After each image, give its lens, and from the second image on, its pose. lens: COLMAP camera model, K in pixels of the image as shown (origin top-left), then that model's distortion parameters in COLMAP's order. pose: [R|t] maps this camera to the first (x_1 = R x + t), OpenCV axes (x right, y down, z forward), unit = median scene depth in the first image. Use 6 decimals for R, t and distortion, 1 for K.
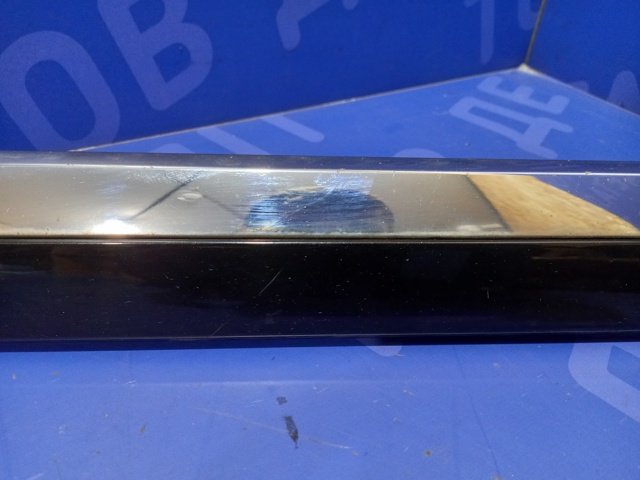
lens RADIAL K [[495.2, 0, 320.0], [0, 495.2, 240.0], [0, 0, 1]] dist [0.051222, -0.093460]
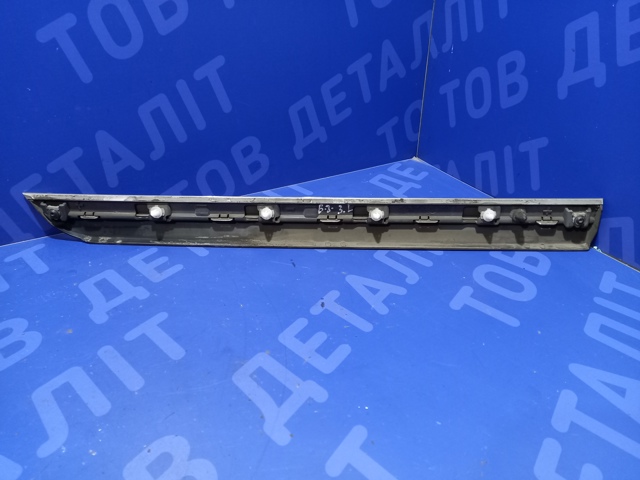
lens RADIAL K [[495.2, 0, 320.0], [0, 495.2, 240.0], [0, 0, 1]] dist [0.051222, -0.093460]
pose [[0.996909, -0.024660, -0.074588, 0.170231], [0.015101, 0.991901, -0.126112, 0.259536], [0.077094, 0.124596, 0.989208, -1.090416]]
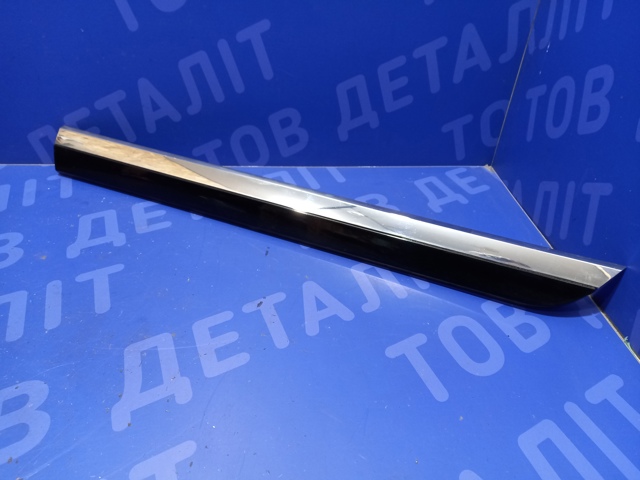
lens RADIAL K [[495.2, 0, 320.0], [0, 495.2, 240.0], [0, 0, 1]] dist [0.051222, -0.093460]
pose [[0.888930, 0.251029, -0.383130, 0.659589], [-0.267144, 0.963588, 0.011529, 0.049060], [0.372073, 0.092103, 0.923623, -0.885827]]
